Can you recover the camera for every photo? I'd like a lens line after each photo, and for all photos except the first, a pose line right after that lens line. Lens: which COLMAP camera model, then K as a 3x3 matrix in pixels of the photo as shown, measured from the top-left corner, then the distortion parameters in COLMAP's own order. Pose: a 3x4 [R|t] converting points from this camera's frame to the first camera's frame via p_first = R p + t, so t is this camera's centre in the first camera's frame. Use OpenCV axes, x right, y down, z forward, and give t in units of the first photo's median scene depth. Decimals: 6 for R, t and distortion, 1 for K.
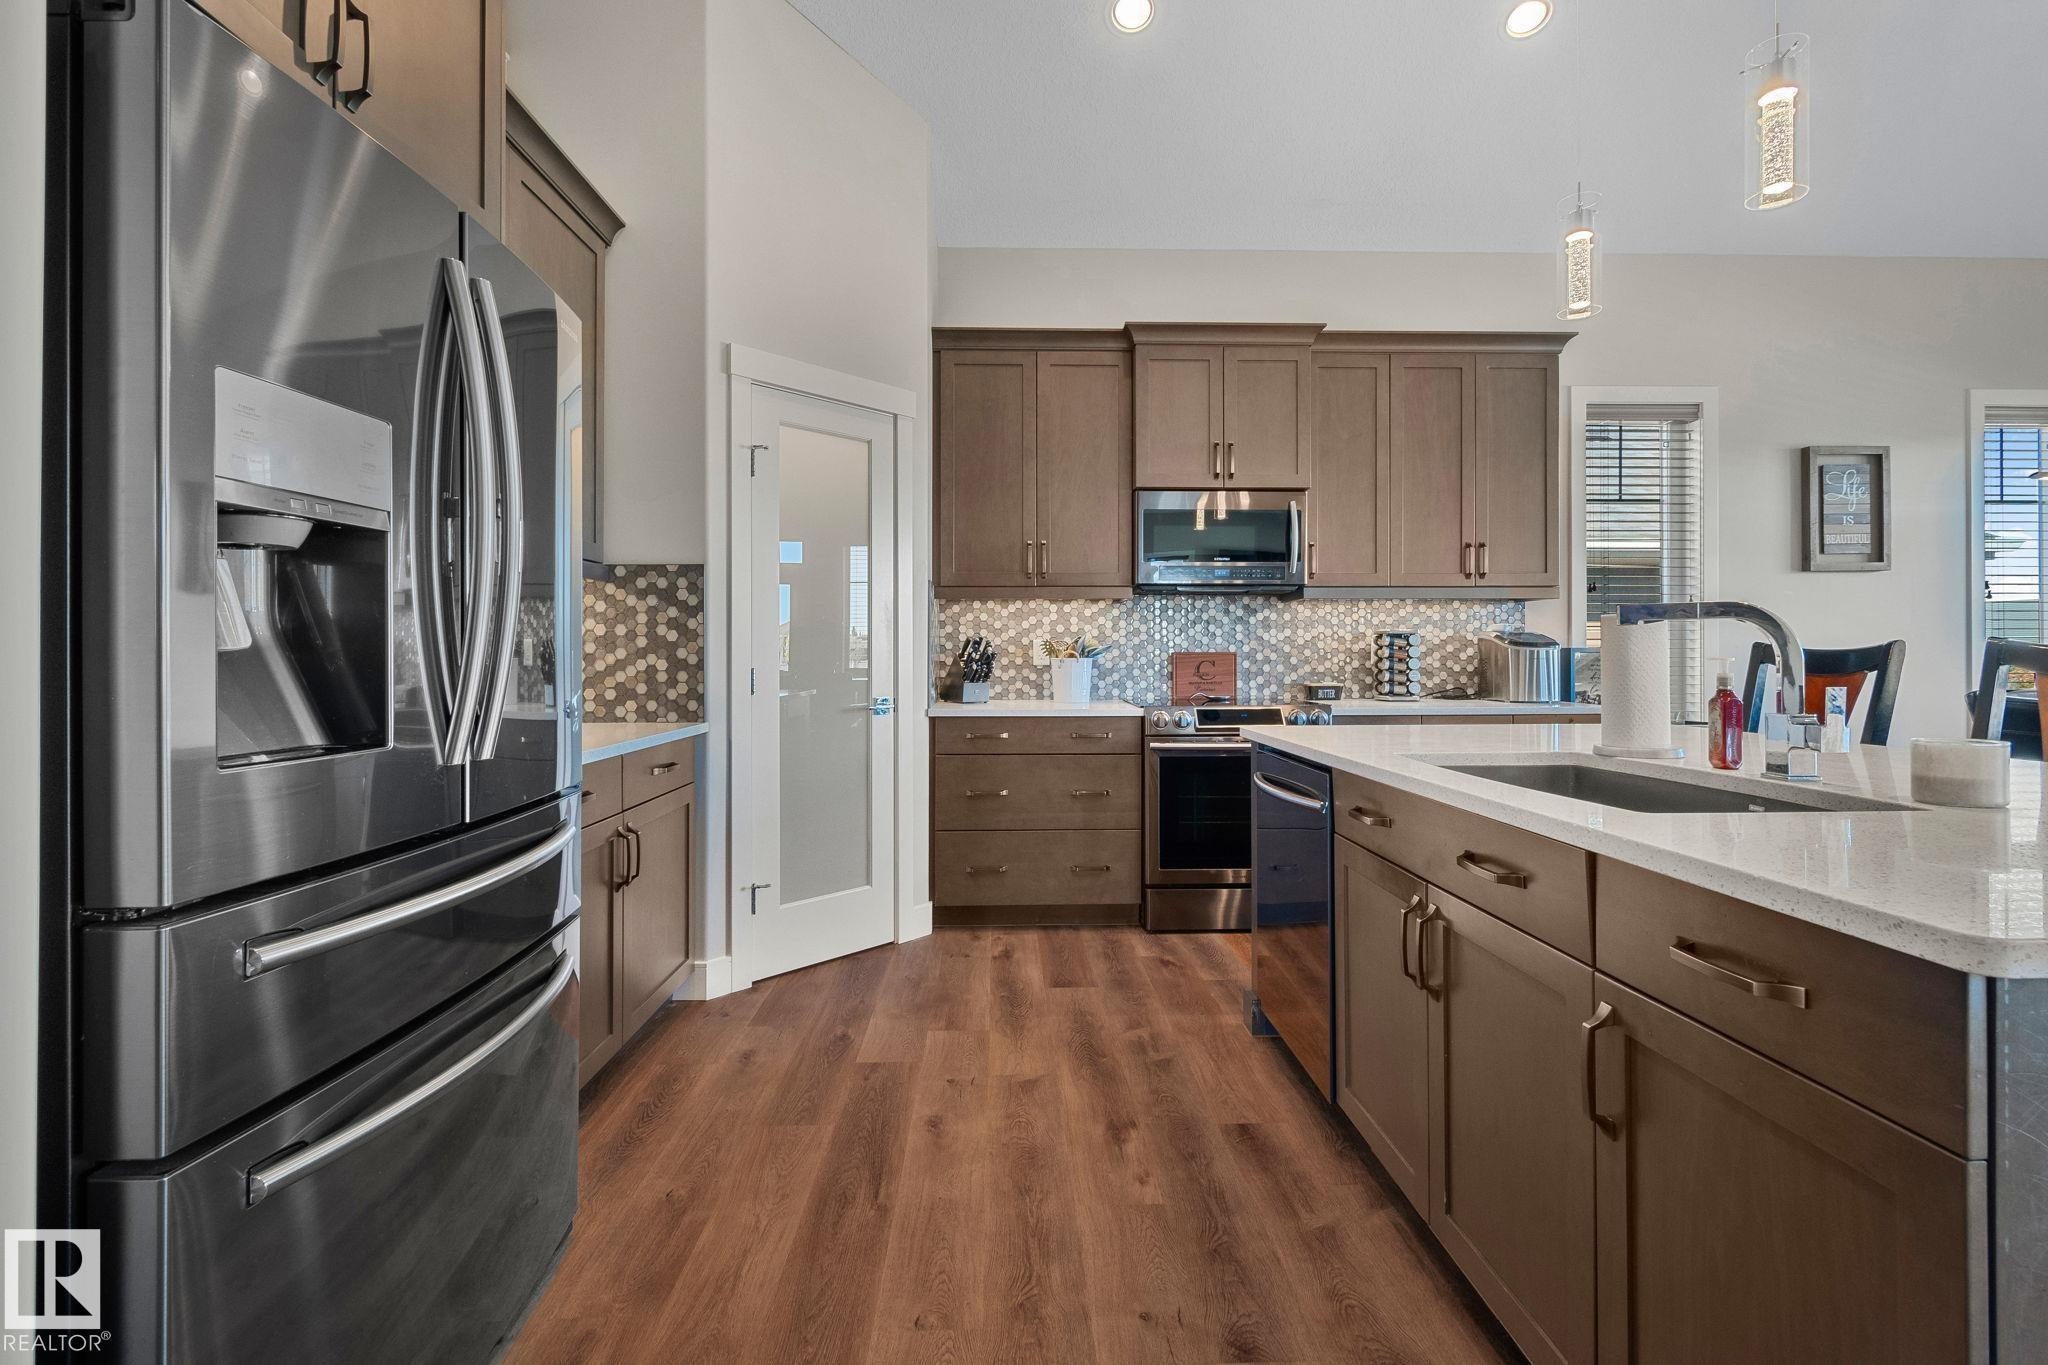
lens RADIAL K [[910.0, 0, 1024.9], [0, 910.0, 663.2], [0, 0, 1]] dist [0.004747, -0.000236]
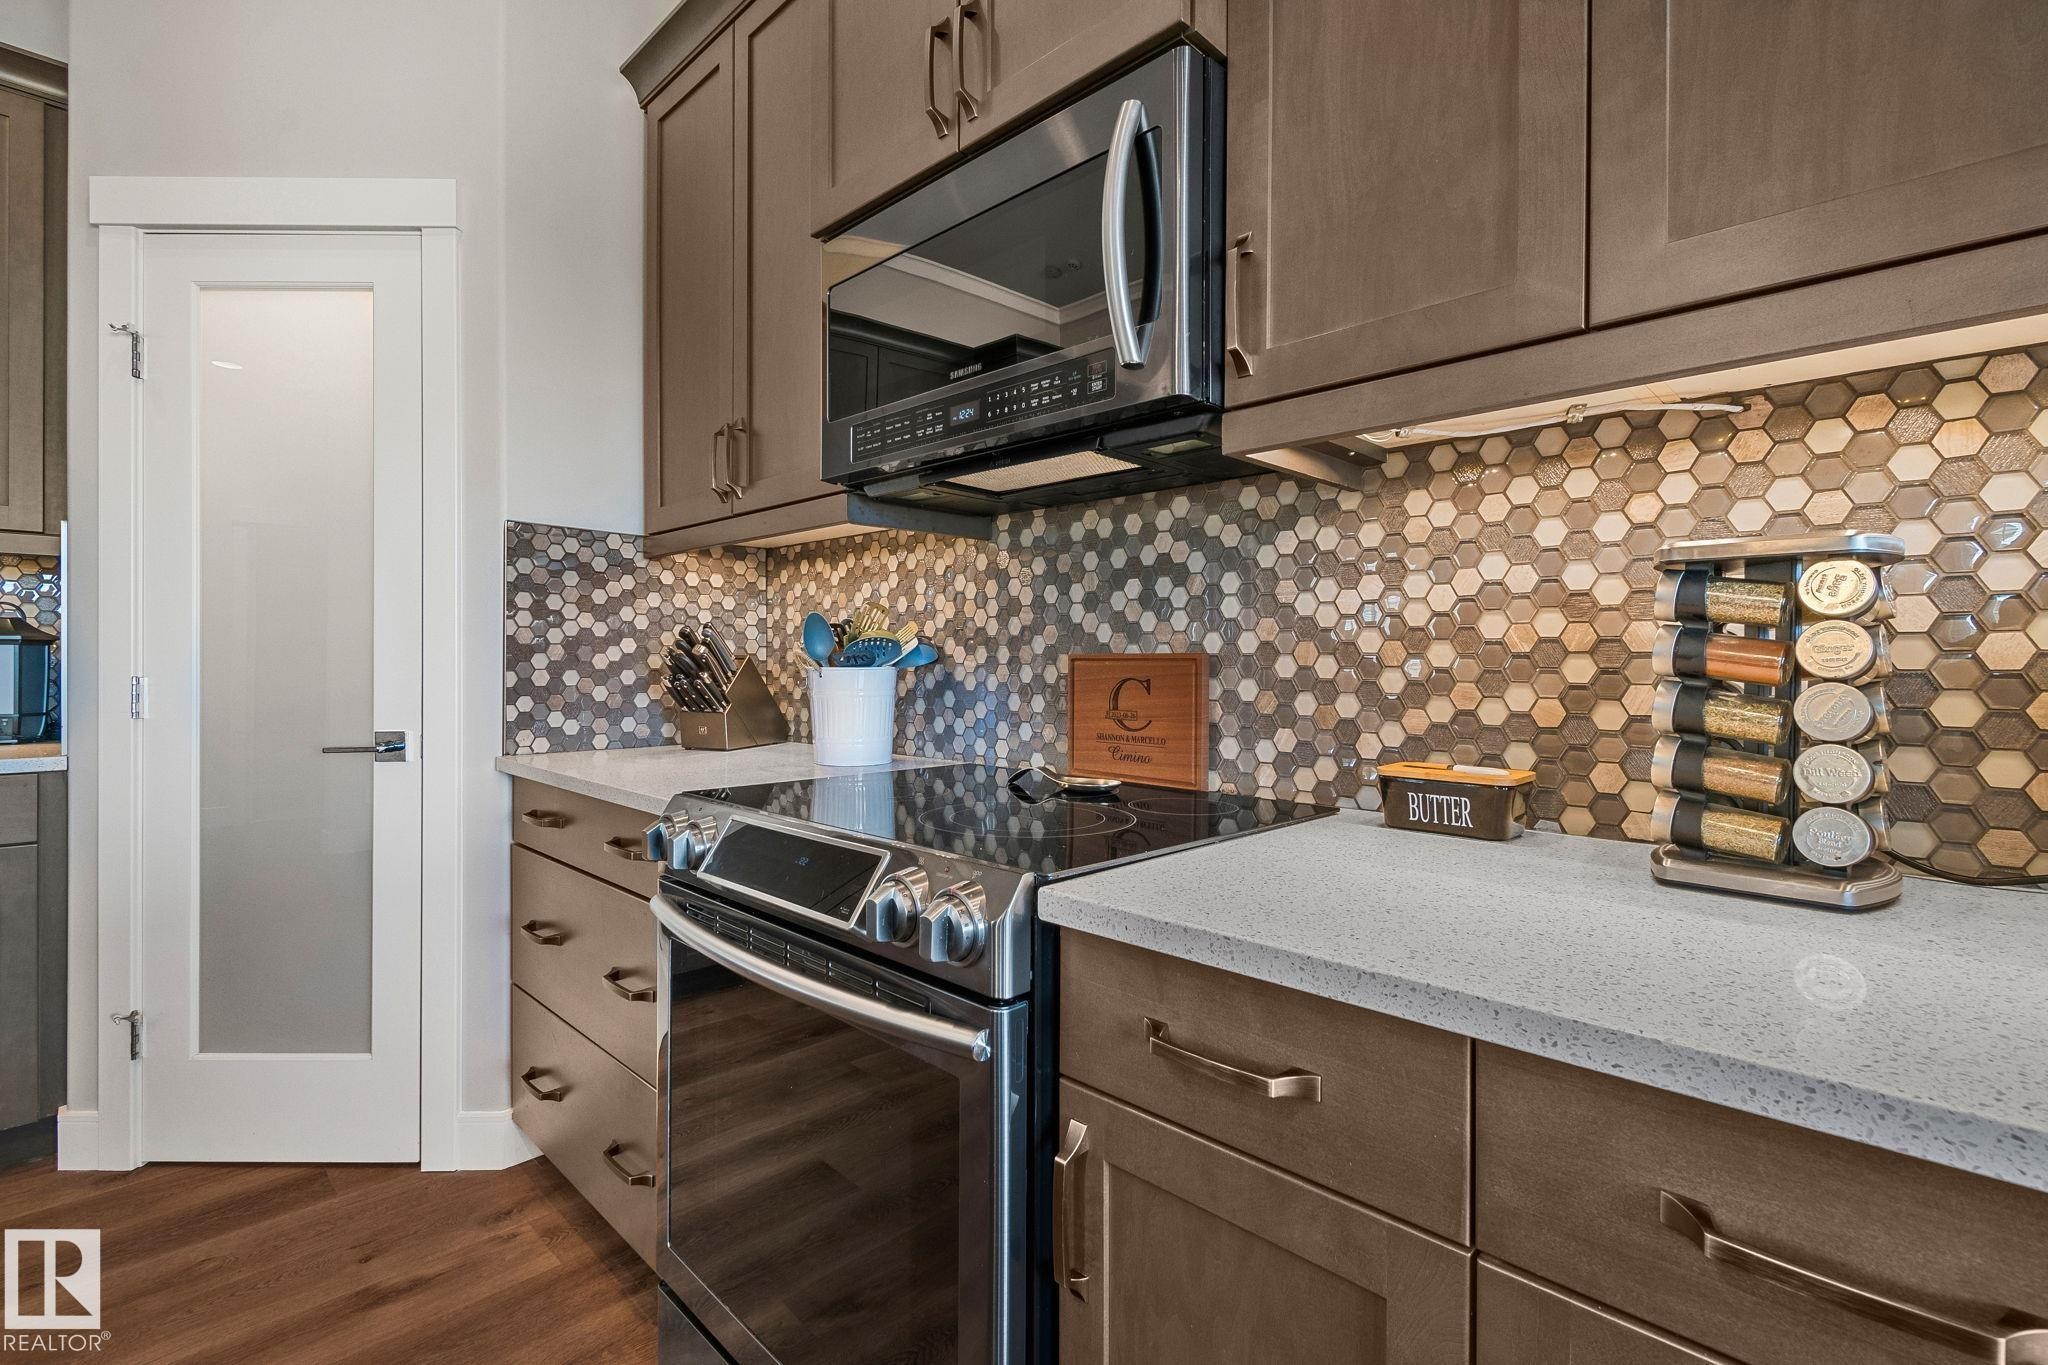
lens RADIAL K [[910.0, 0, 1022.3], [0, 910.0, 676.9], [0, 0, 1]] dist [0.004747, -0.000236]
pose [[0.698381, 0.015853, -0.715551, 0.423917], [-0.015374, 0.999856, 0.007146, -0.004803], [0.715561, 0.006010, 0.698524, 0.709961]]
